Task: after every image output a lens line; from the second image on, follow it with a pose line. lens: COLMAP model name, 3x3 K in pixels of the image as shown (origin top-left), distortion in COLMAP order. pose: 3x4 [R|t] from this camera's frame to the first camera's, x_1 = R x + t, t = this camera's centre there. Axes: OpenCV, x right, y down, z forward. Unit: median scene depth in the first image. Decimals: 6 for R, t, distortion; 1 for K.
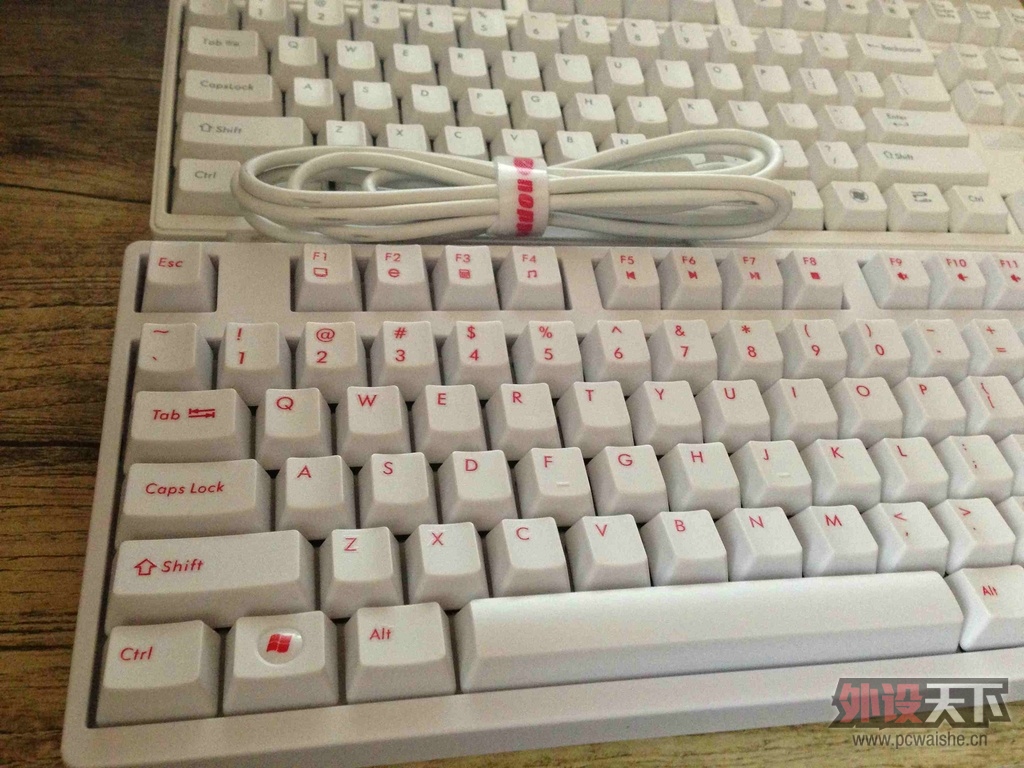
lens RADIAL K [[967.6, 0, 512.0], [0, 967.6, 384.0], [0, 0, 1]] dist [0.168112, -0.322113]
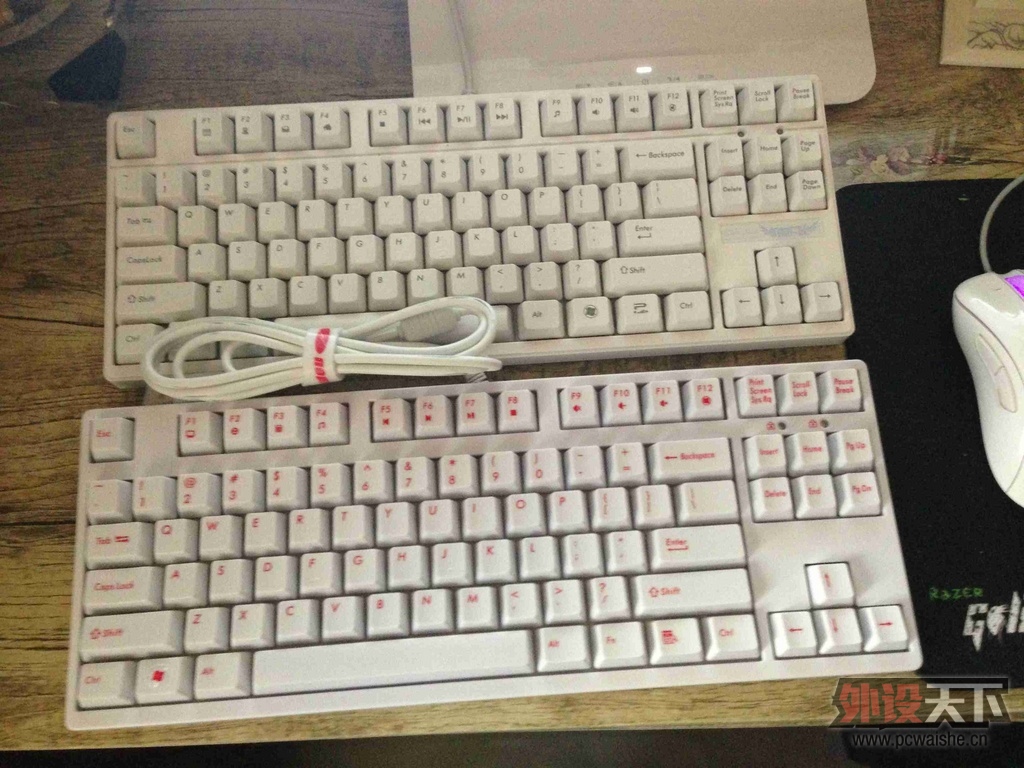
lens RADIAL K [[967.6, 0, 512.0], [0, 967.6, 384.0], [0, 0, 1]] dist [0.168112, -0.322113]
pose [[0.982696, 0.024820, -0.183553, 0.602252], [0.043185, 0.932969, 0.357357, -0.714922], [0.180119, -0.359100, 0.915753, -0.372781]]
